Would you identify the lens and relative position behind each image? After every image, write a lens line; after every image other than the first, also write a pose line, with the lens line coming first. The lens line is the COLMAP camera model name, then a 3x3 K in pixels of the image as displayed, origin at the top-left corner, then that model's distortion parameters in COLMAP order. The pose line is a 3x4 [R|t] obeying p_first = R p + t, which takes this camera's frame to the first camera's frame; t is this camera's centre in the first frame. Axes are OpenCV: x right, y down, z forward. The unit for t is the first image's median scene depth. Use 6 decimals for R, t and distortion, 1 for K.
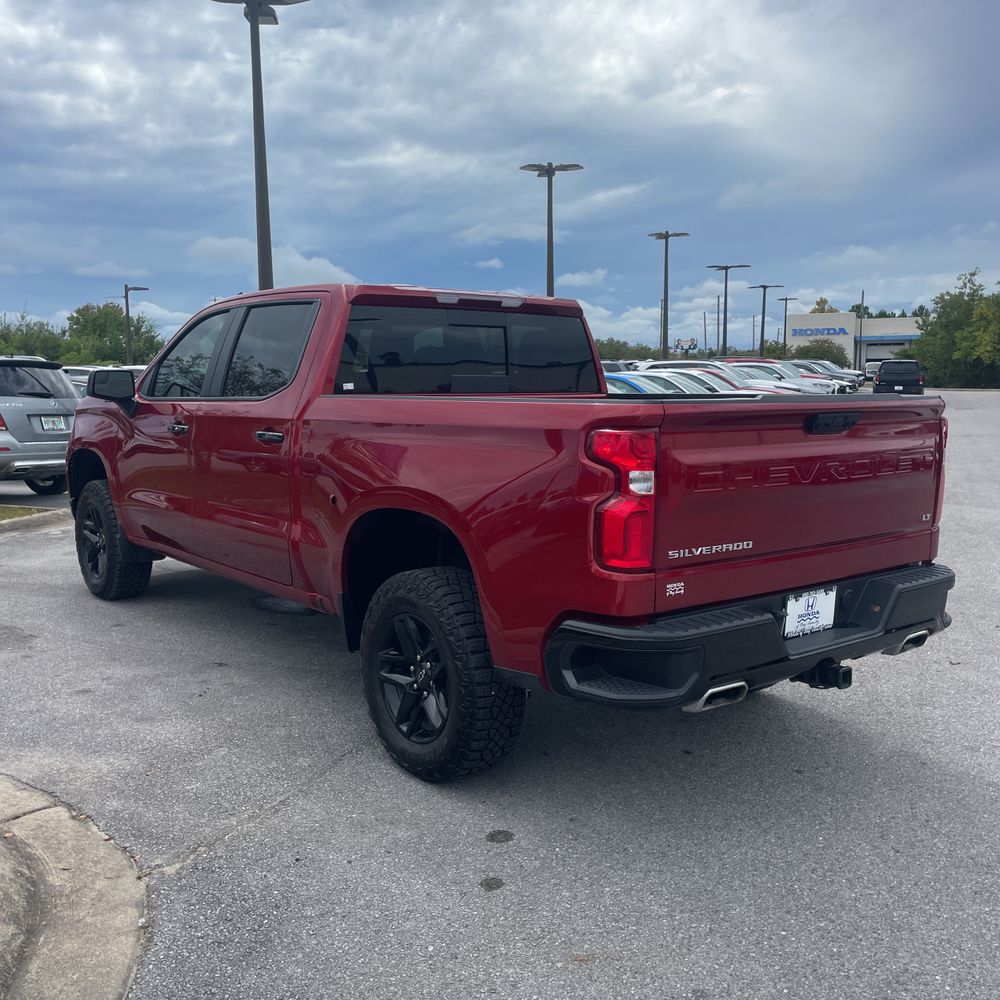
lens RADIAL K [[1023.1, 0, 503.8], [0, 1023.1, 501.9], [0, 0, 1]] dist [0.040818, -0.034224]
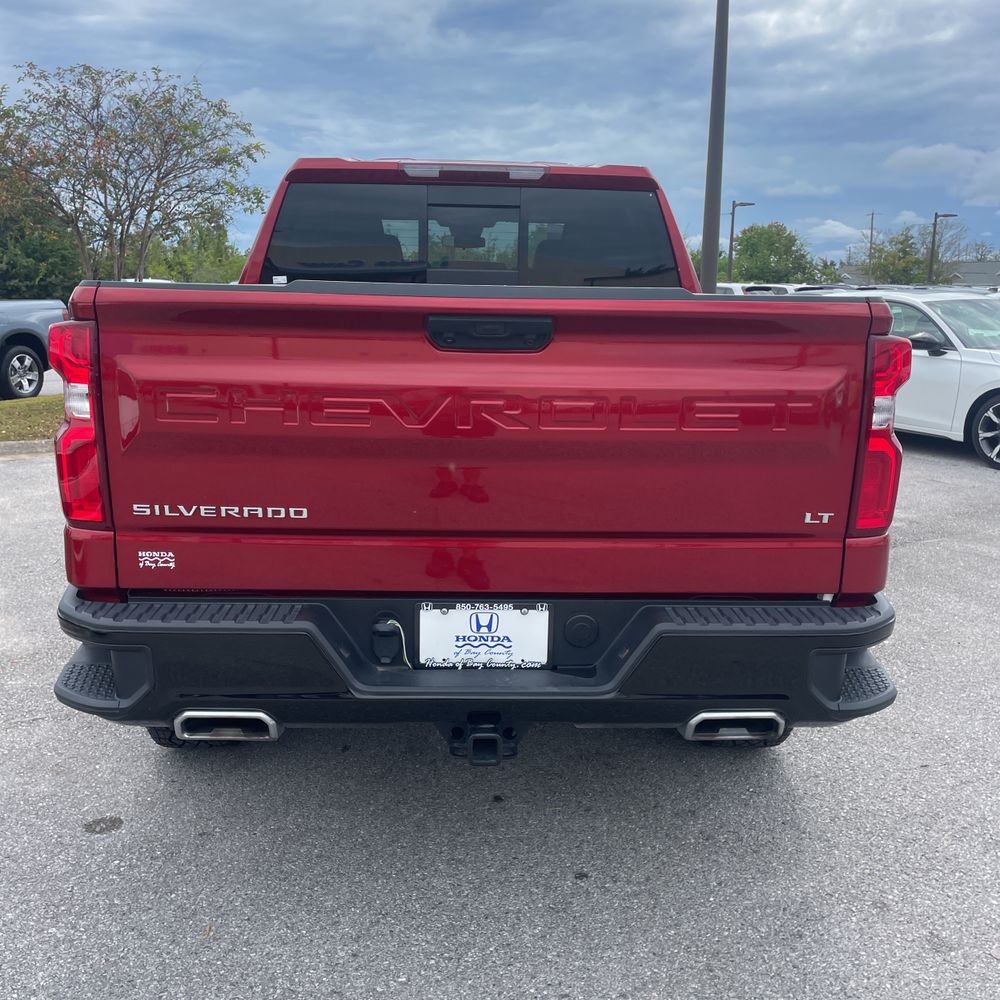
lens RADIAL K [[1017.4, 0, 480.4], [0, 1017.4, 504.9], [0, 0, 1]] dist [0.100367, -0.140418]
pose [[0.805231, 0.130368, -0.578453, 0.657048], [-0.084572, 0.990809, 0.105574, -0.039169], [0.586899, -0.036091, 0.808855, 0.498354]]
